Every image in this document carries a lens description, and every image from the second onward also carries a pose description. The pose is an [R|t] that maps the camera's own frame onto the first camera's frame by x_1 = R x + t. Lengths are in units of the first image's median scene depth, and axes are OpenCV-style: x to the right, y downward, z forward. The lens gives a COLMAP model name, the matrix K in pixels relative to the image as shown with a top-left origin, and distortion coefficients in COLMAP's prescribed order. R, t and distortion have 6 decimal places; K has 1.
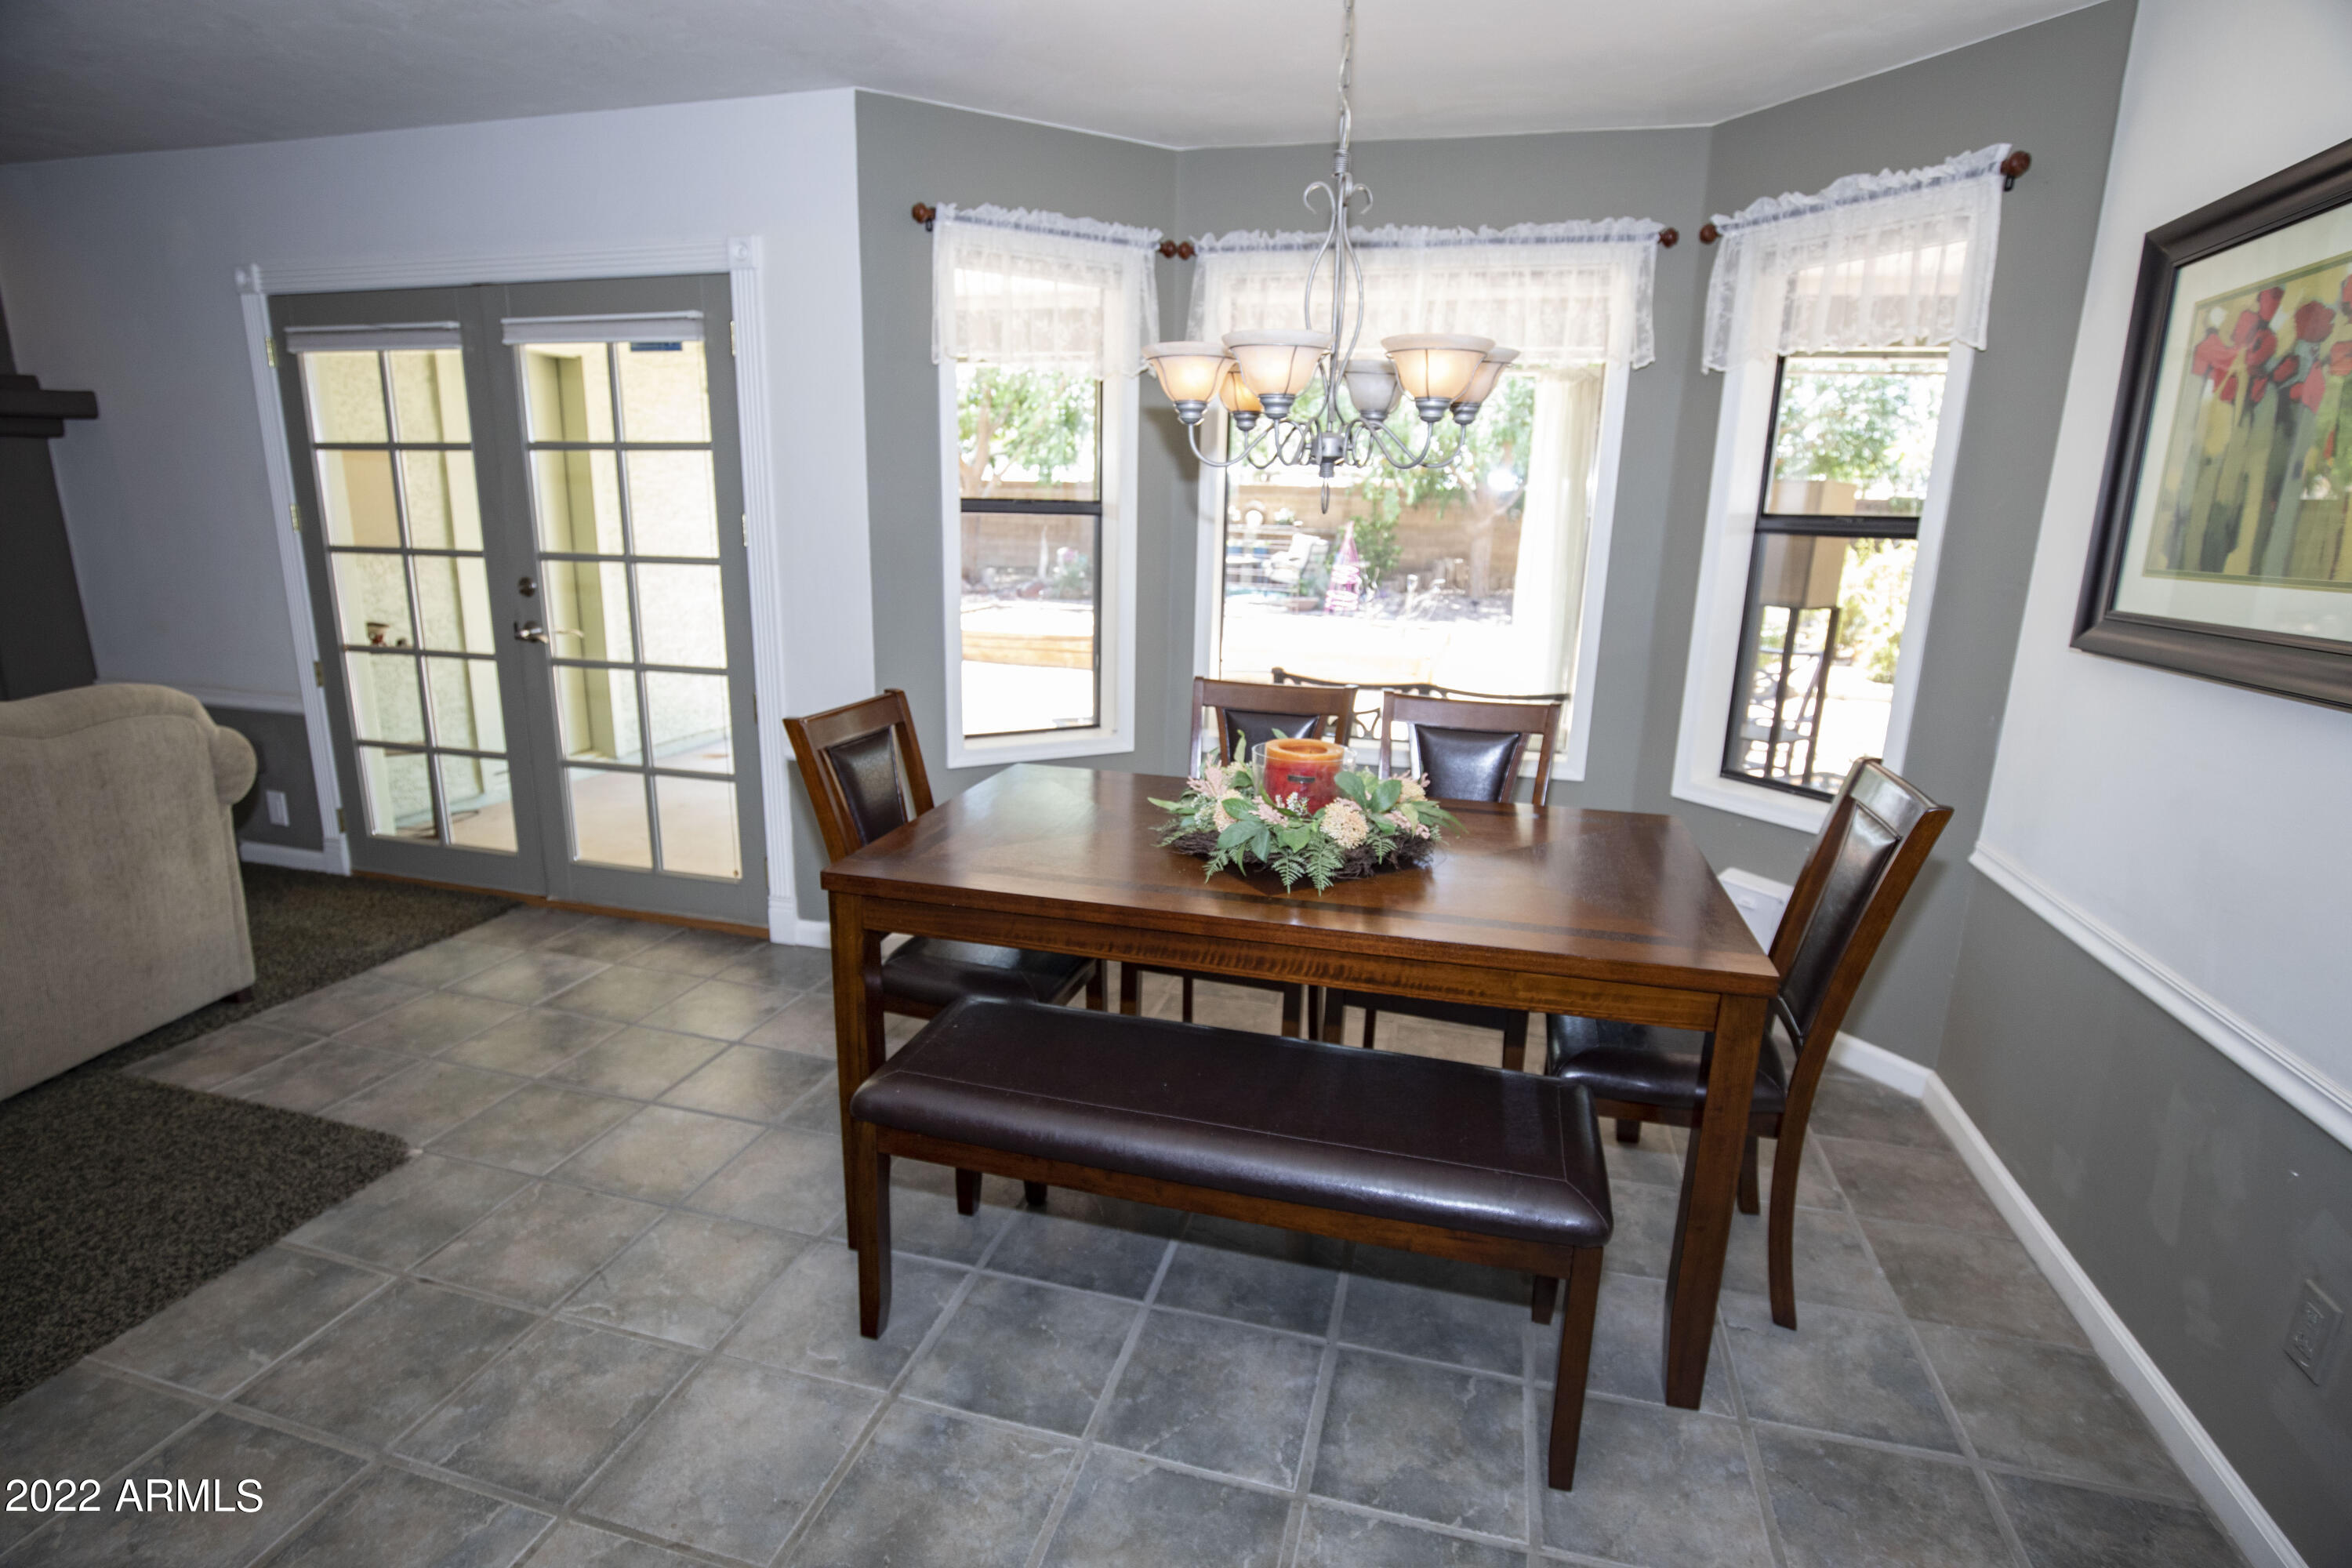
lens RADIAL K [[1136.4, 0, 1189.4], [0, 1136.4, 790.2], [0, 0, 1]] dist [-0.035751, 0.006565]
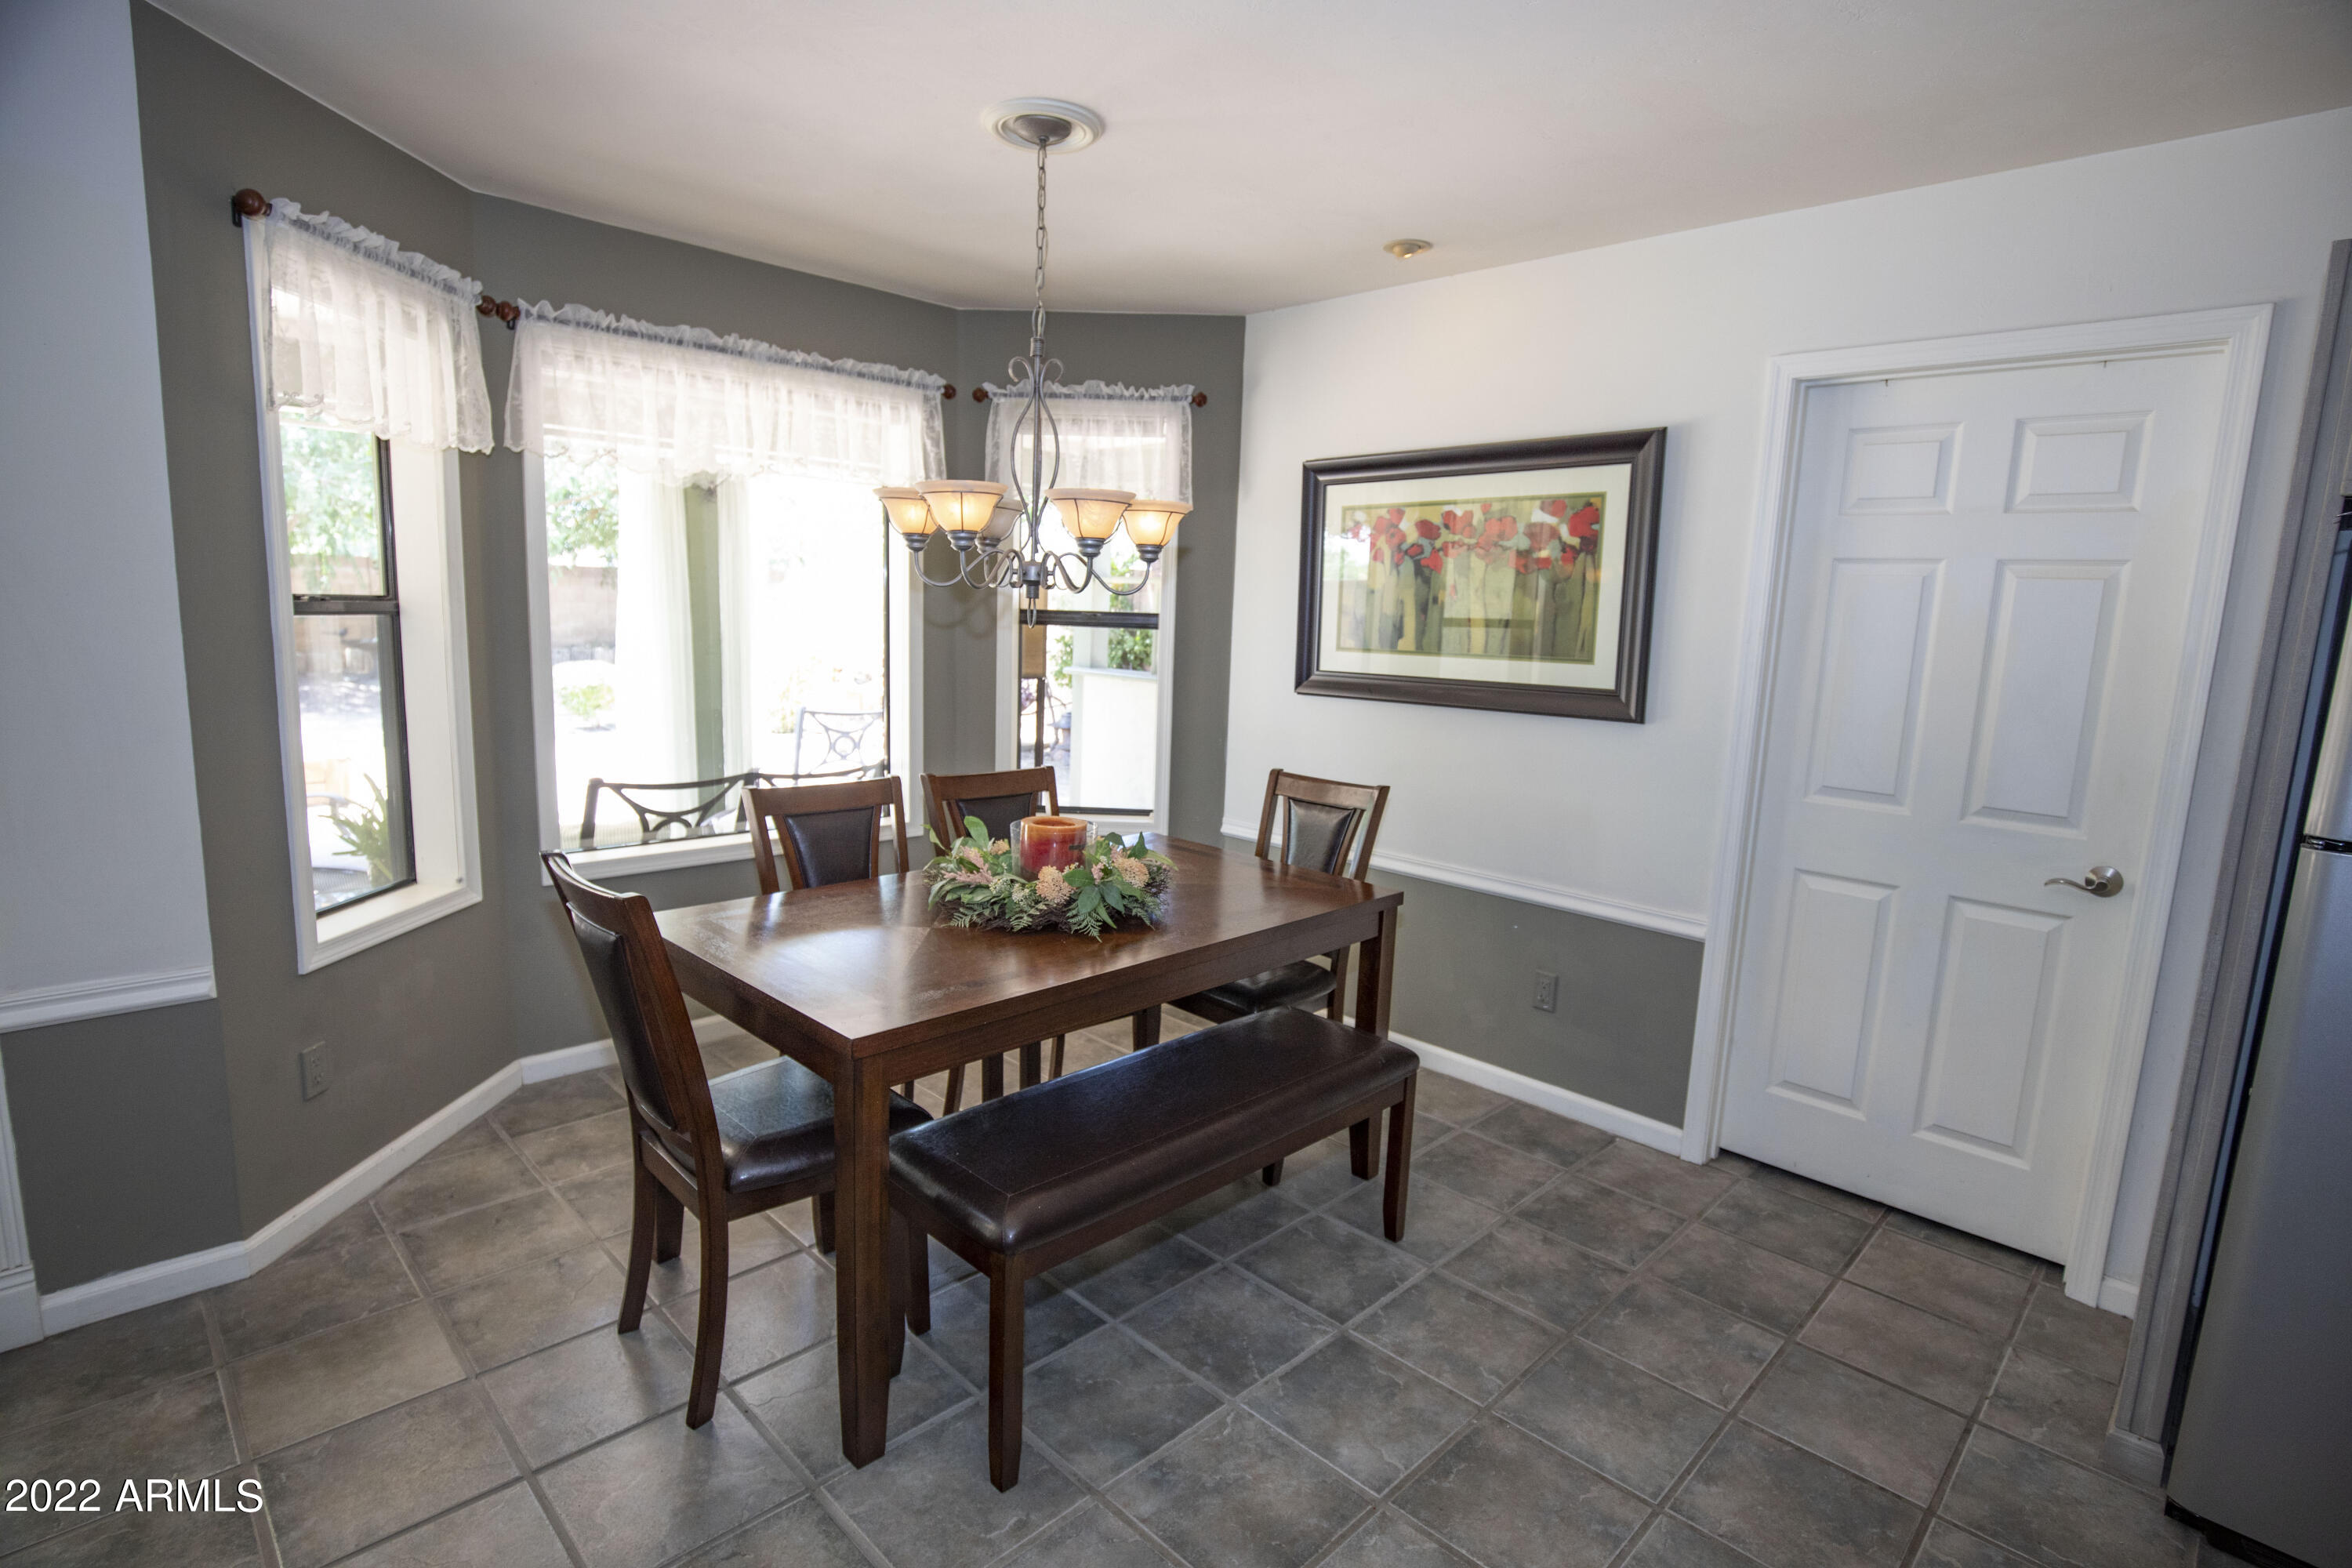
lens RADIAL K [[1136.4, 0, 1189.4], [0, 1136.4, 790.2], [0, 0, 1]] dist [-0.035751, 0.006565]
pose [[0.497824, -0.141521, 0.855653, -0.752675], [0.184616, 0.981277, 0.054888, -0.098967], [-0.847401, 0.130643, 0.514631, 0.236561]]
